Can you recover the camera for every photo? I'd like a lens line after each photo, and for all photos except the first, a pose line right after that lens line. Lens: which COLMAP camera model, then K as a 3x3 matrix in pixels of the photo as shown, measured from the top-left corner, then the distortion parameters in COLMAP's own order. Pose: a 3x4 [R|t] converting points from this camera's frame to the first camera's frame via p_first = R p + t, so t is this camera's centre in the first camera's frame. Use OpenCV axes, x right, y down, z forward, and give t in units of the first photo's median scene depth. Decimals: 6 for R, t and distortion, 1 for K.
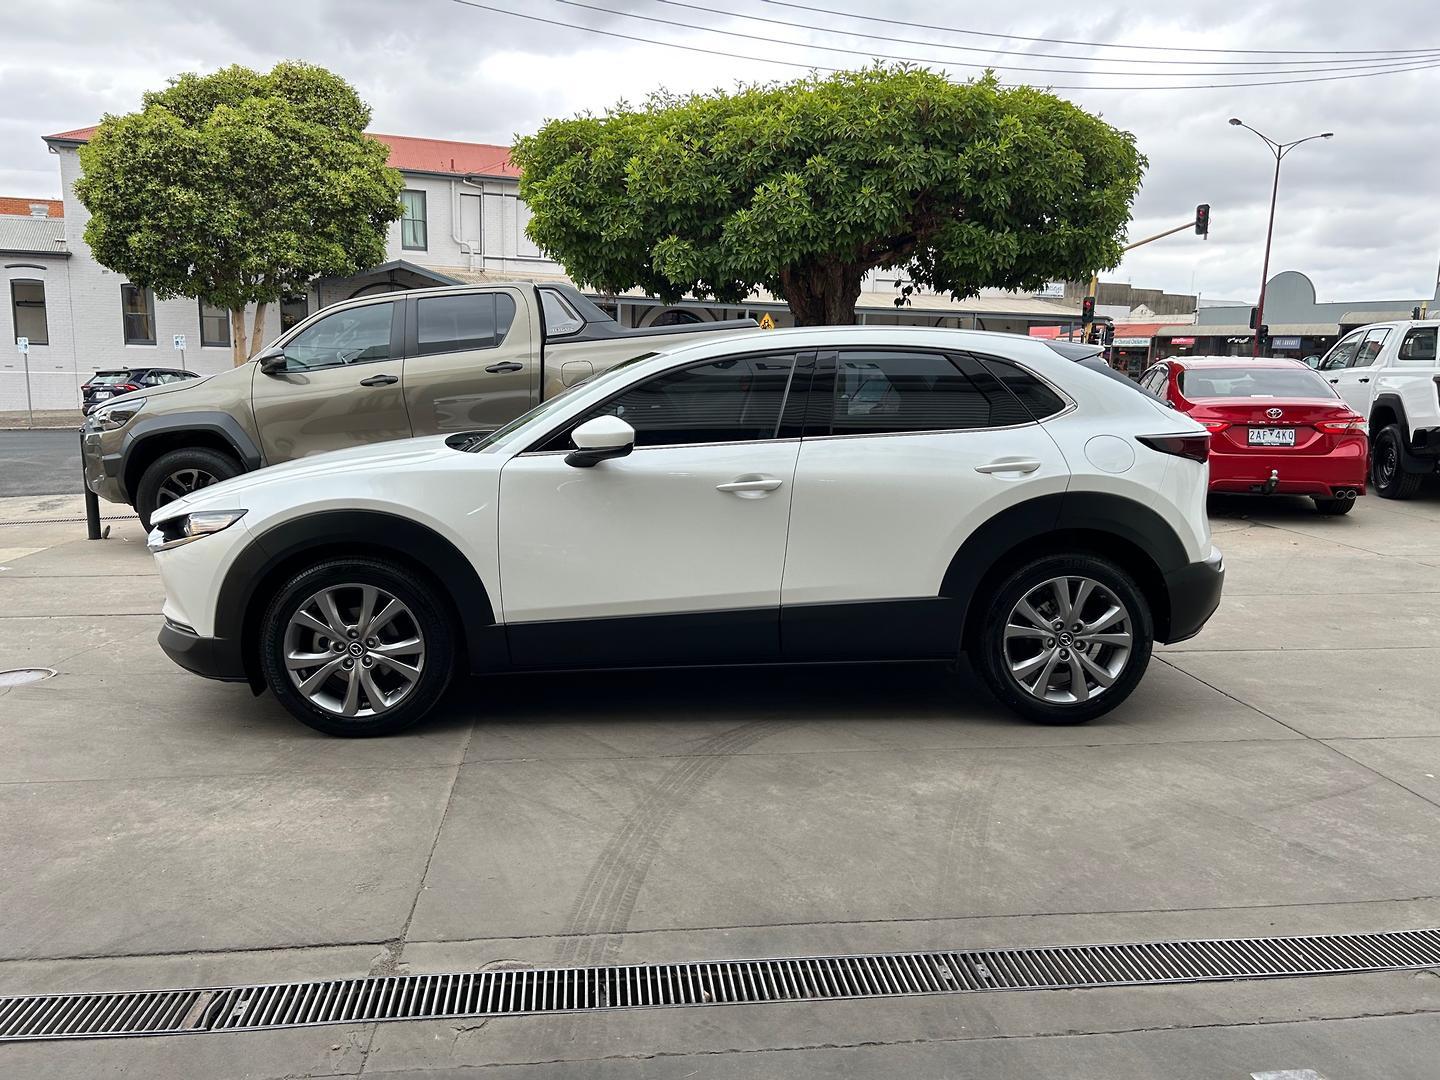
lens RADIAL K [[1057.1, 0, 720.0], [0, 1057.1, 540.0], [0, 0, 1]] dist [0.055389, -0.063580]
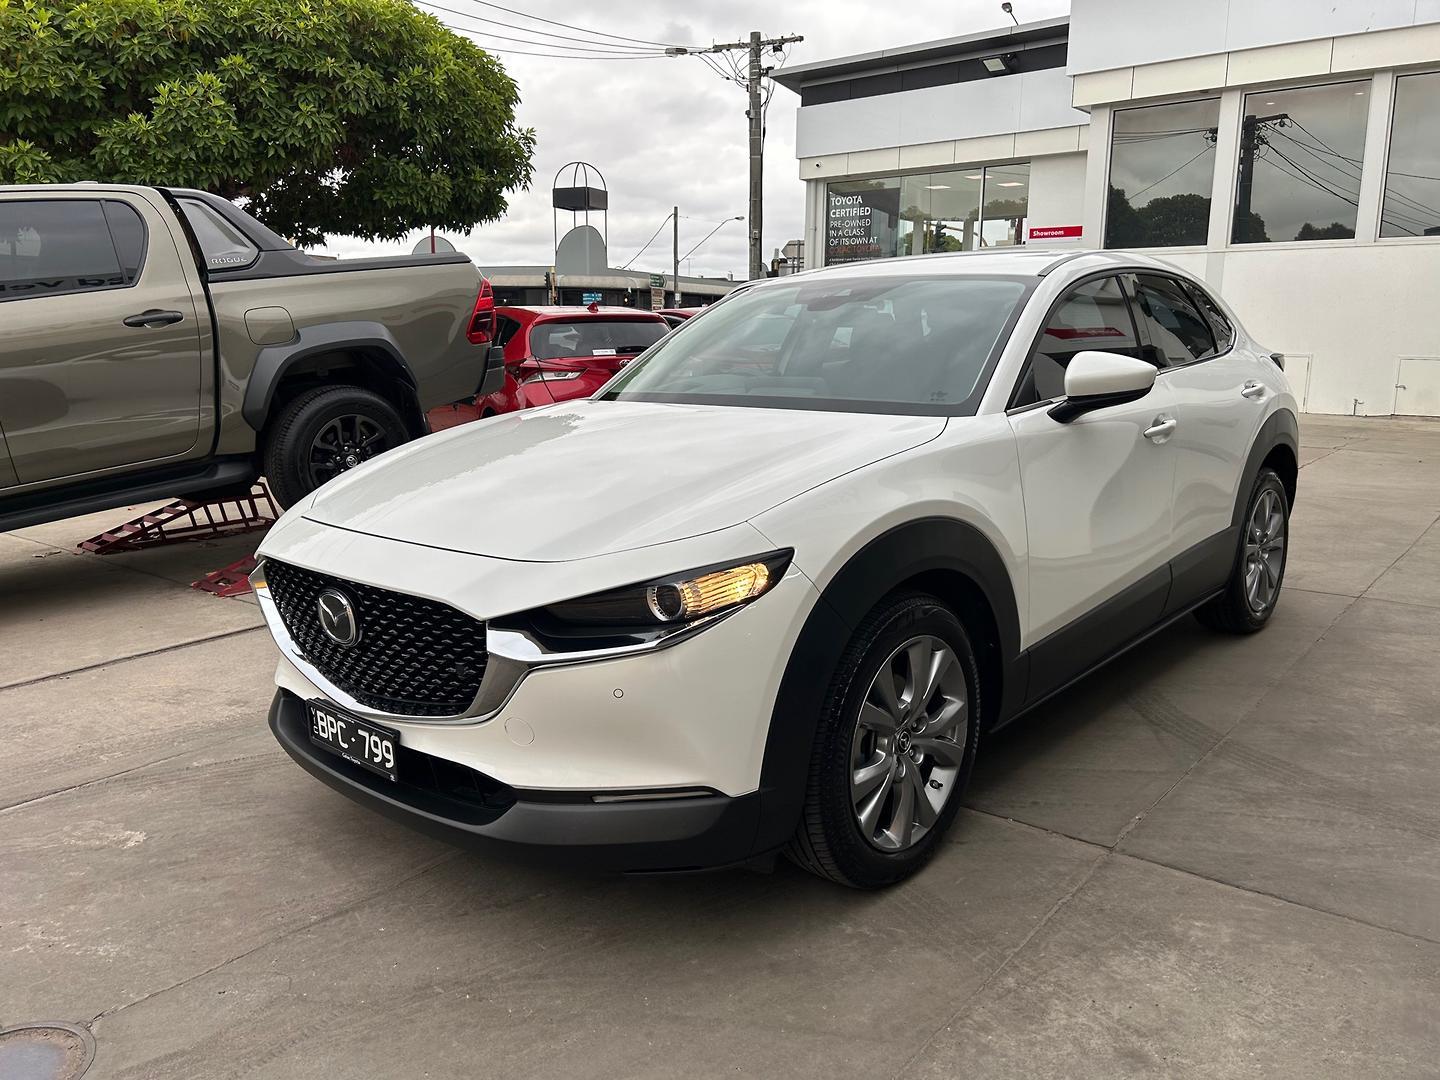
lens RADIAL K [[1057.1, 0, 720.0], [0, 1057.1, 540.0], [0, 0, 1]] dist [0.055389, -0.063580]
pose [[0.726653, -0.154052, 0.669510, -0.406869], [0.130792, 0.987732, 0.085318, -0.041055], [-0.674440, 0.025570, 0.737887, 0.298871]]
